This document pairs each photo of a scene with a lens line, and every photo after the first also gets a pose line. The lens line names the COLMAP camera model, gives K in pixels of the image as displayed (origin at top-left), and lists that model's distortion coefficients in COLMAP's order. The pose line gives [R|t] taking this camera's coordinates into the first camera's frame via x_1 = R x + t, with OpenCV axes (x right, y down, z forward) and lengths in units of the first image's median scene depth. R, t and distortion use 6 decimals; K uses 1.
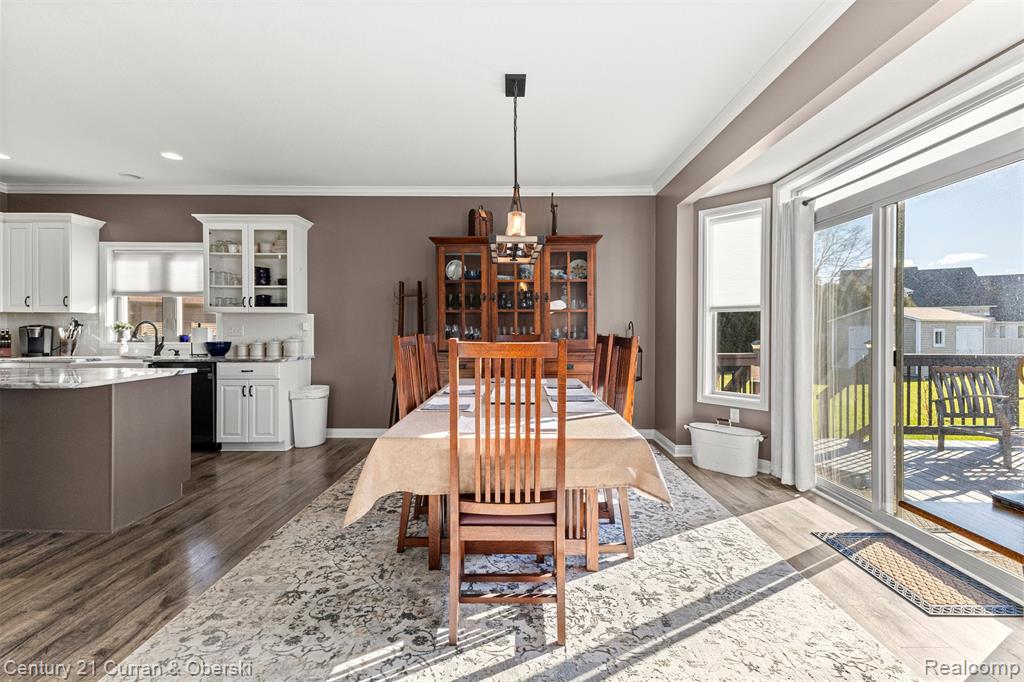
lens RADIAL K [[451.7, 0, 514.2], [0, 451.7, 333.1], [0, 0, 1]] dist [0.000496, -0.000081]
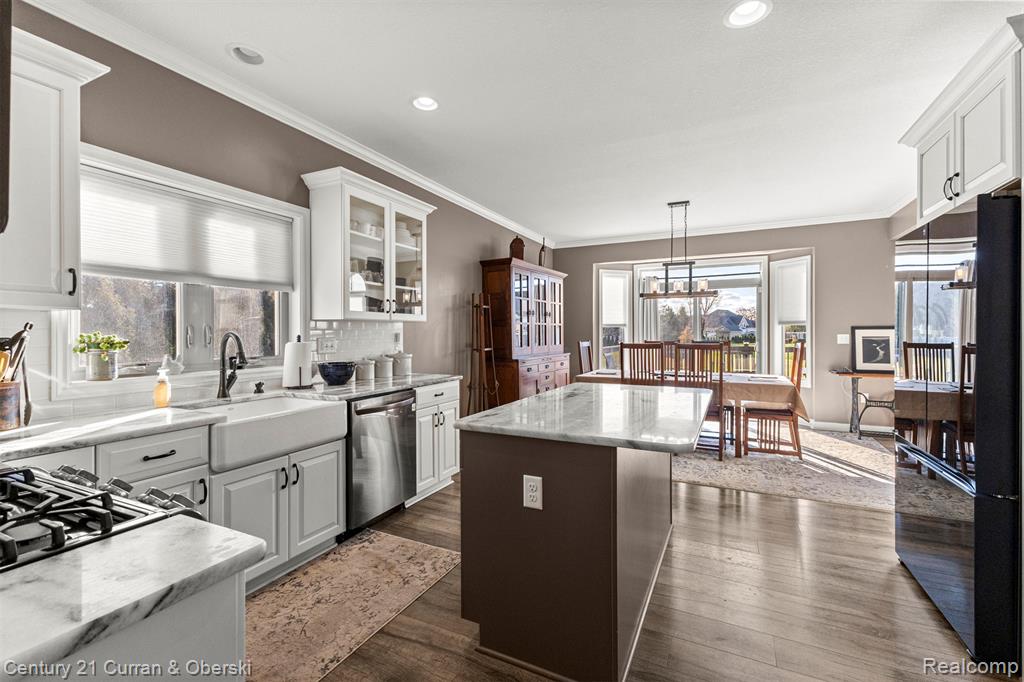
lens RADIAL K [[451.7, 0, 509.2], [0, 451.7, 335.5], [0, 0, 1]] dist [0.000496, -0.000081]
pose [[0.440610, -0.007870, 0.897664, -1.162347], [0.010959, 0.999934, 0.003387, -0.021022], [-0.897632, 0.008345, 0.440668, 0.490004]]
